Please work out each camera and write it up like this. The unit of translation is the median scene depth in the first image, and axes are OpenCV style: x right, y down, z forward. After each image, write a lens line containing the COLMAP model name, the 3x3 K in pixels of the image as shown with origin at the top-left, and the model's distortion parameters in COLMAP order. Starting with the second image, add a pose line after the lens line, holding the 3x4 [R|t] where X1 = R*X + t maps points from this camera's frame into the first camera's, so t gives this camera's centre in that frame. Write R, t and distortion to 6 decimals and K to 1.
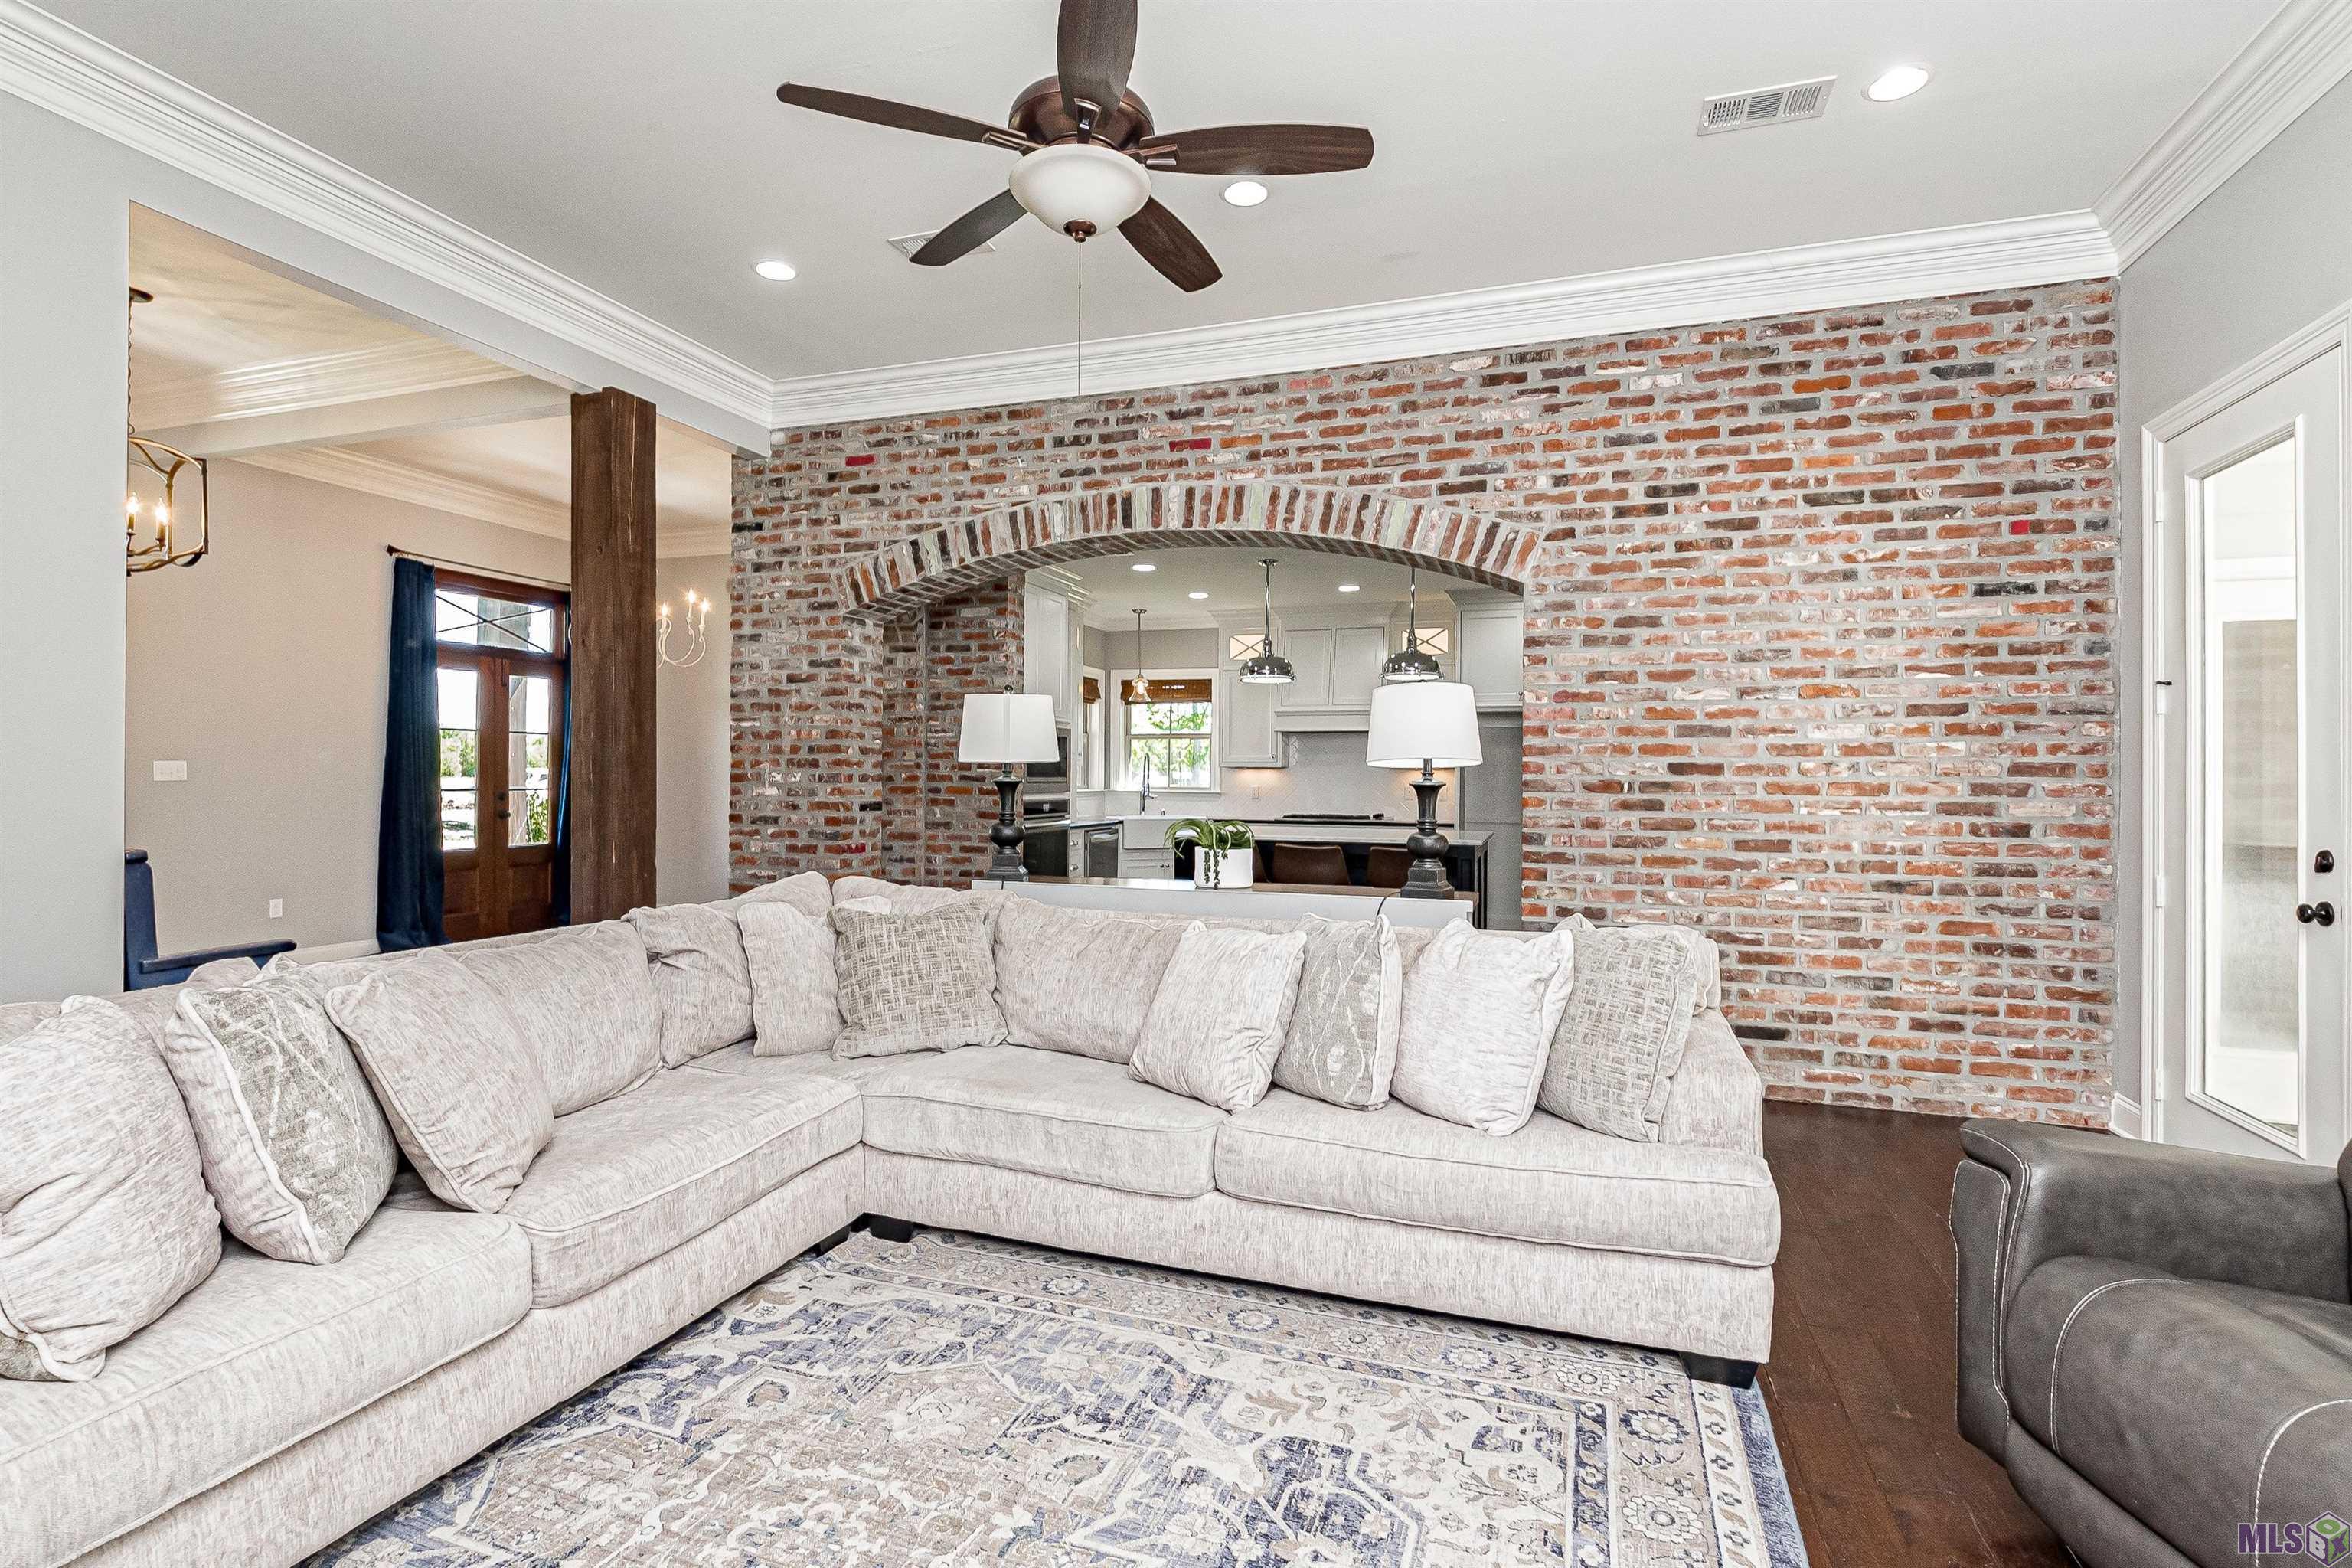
lens RADIAL K [[1068.2, 0, 1158.6], [0, 1068.2, 769.8], [0, 0, 1]] dist [-0.004529, -0.001073]
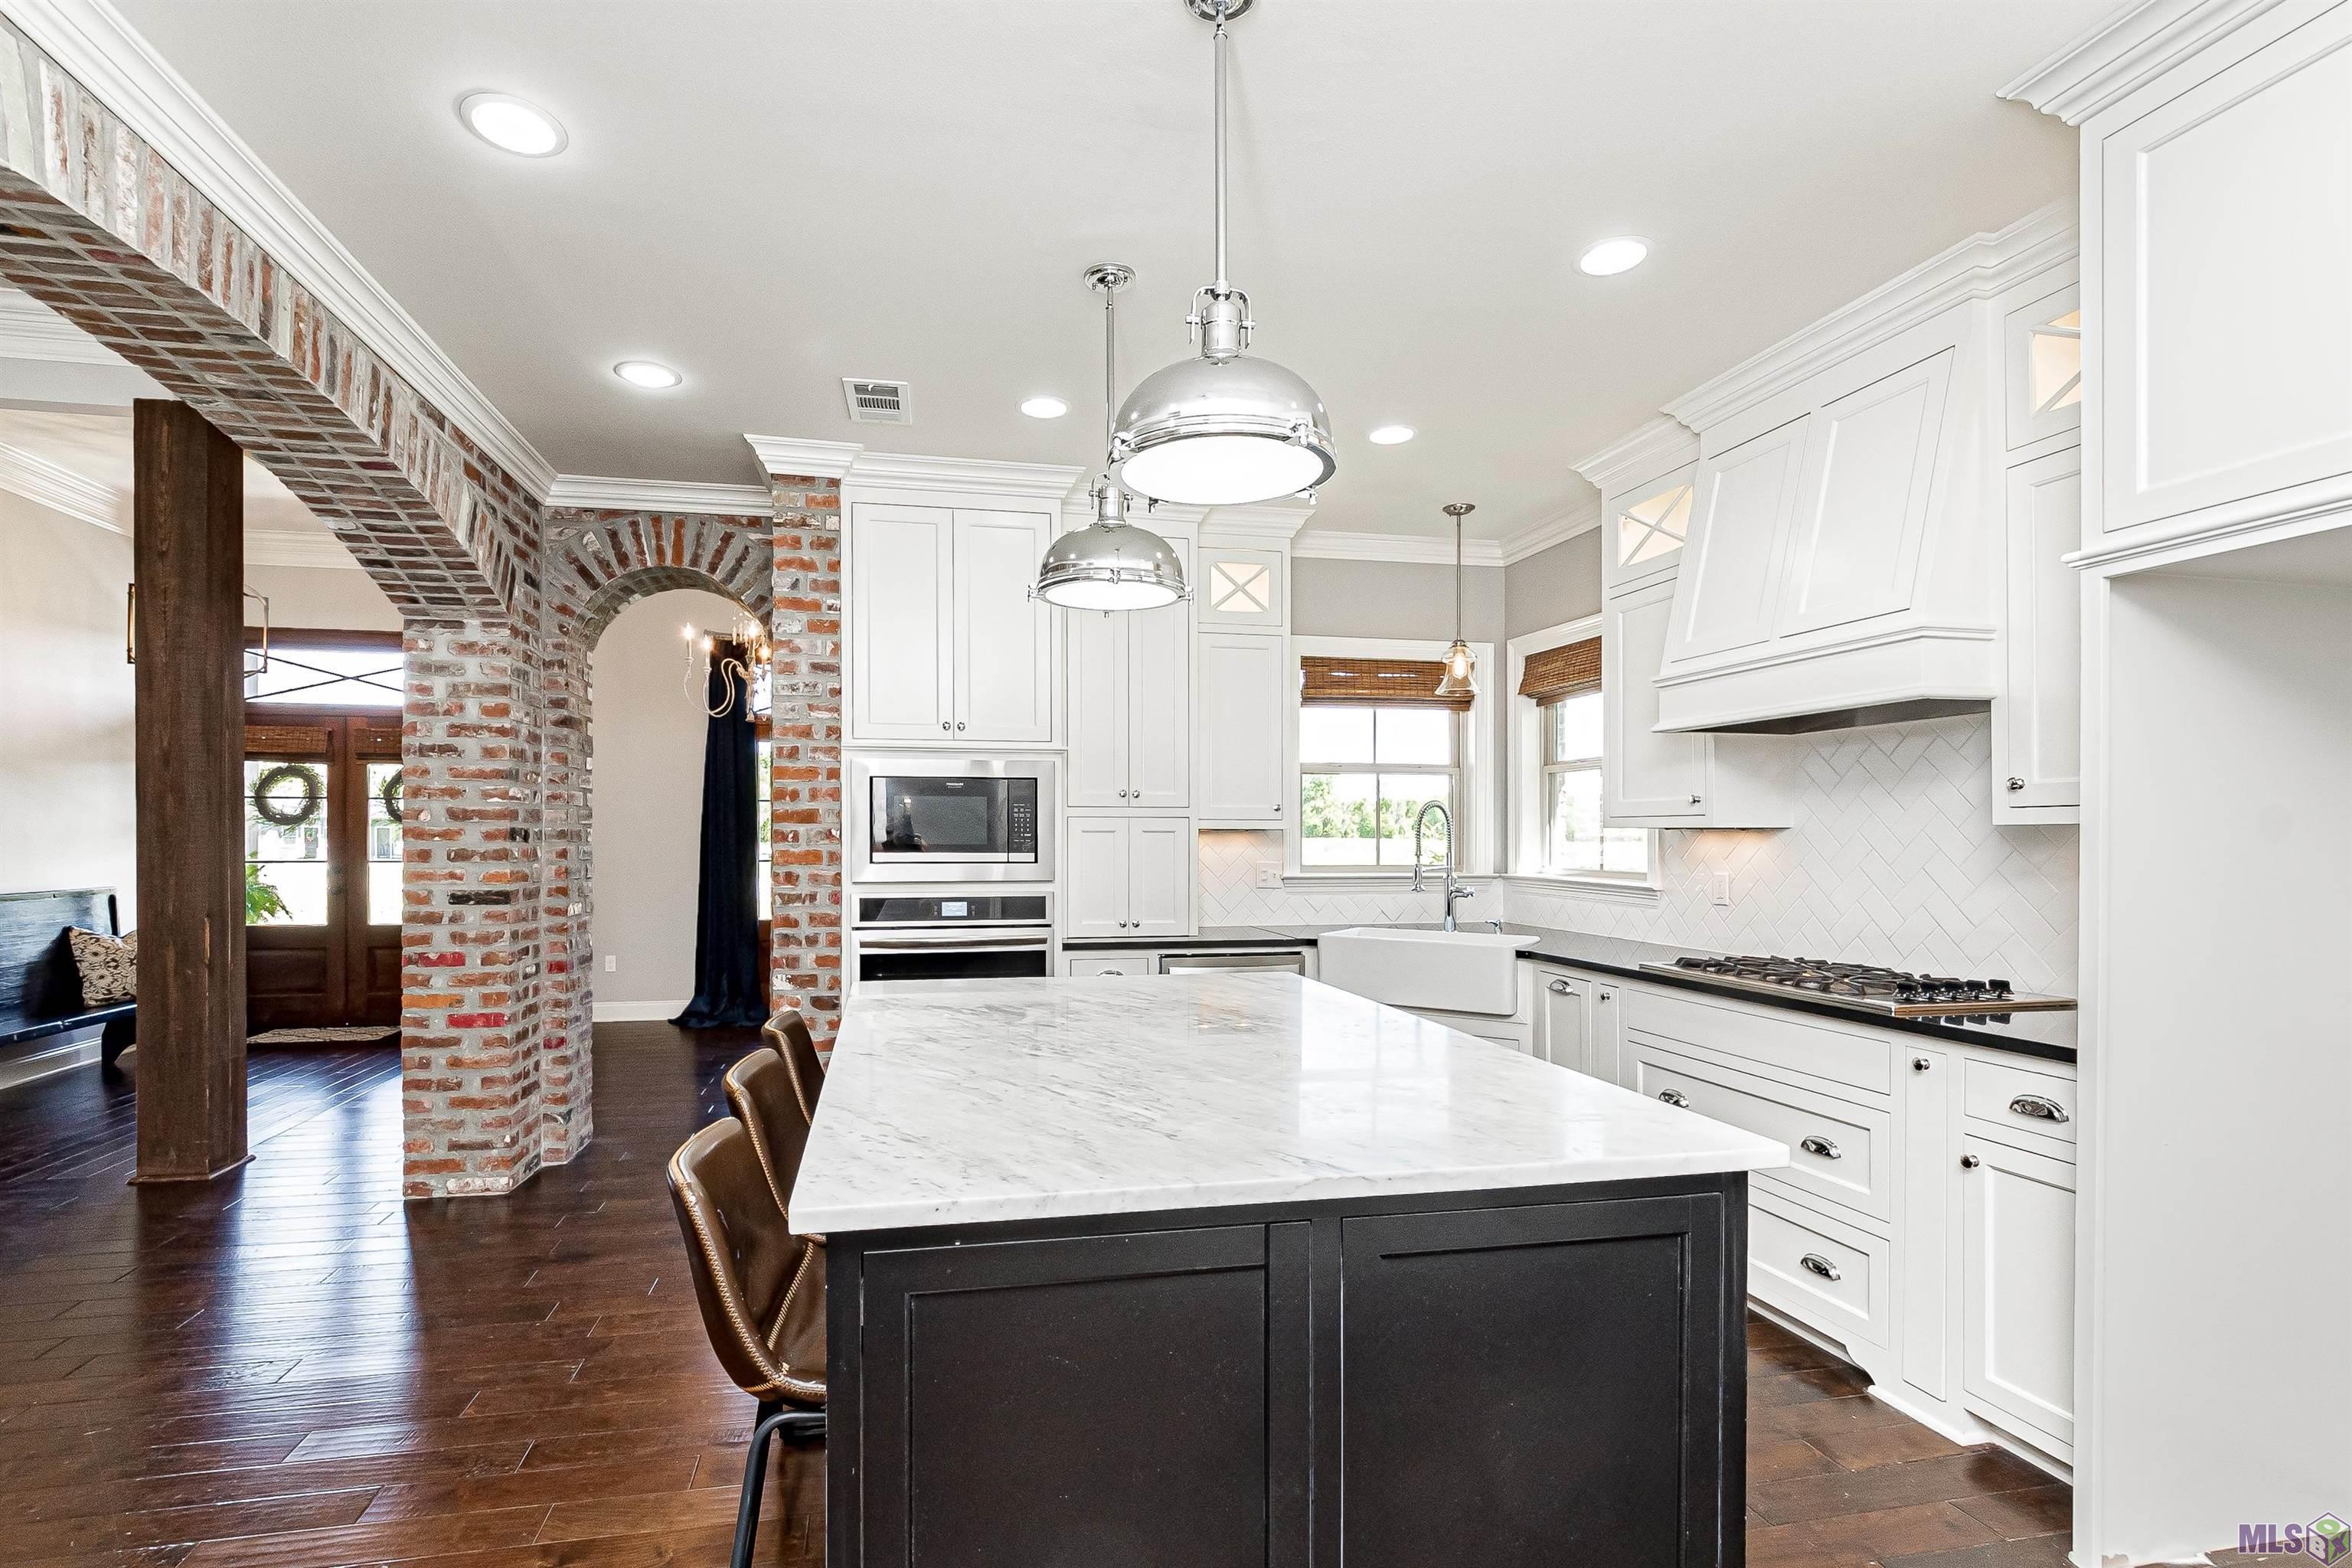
lens RADIAL K [[1068.2, 0, 1119.8], [0, 1068.2, 834.5], [0, 0, 1]] dist [-0.004529, -0.001073]
pose [[0.518392, -0.006730, -0.855117, 0.516042], [0.005181, 0.999975, -0.004729, -0.000019], [0.855128, -0.001979, 0.518414, 1.010041]]
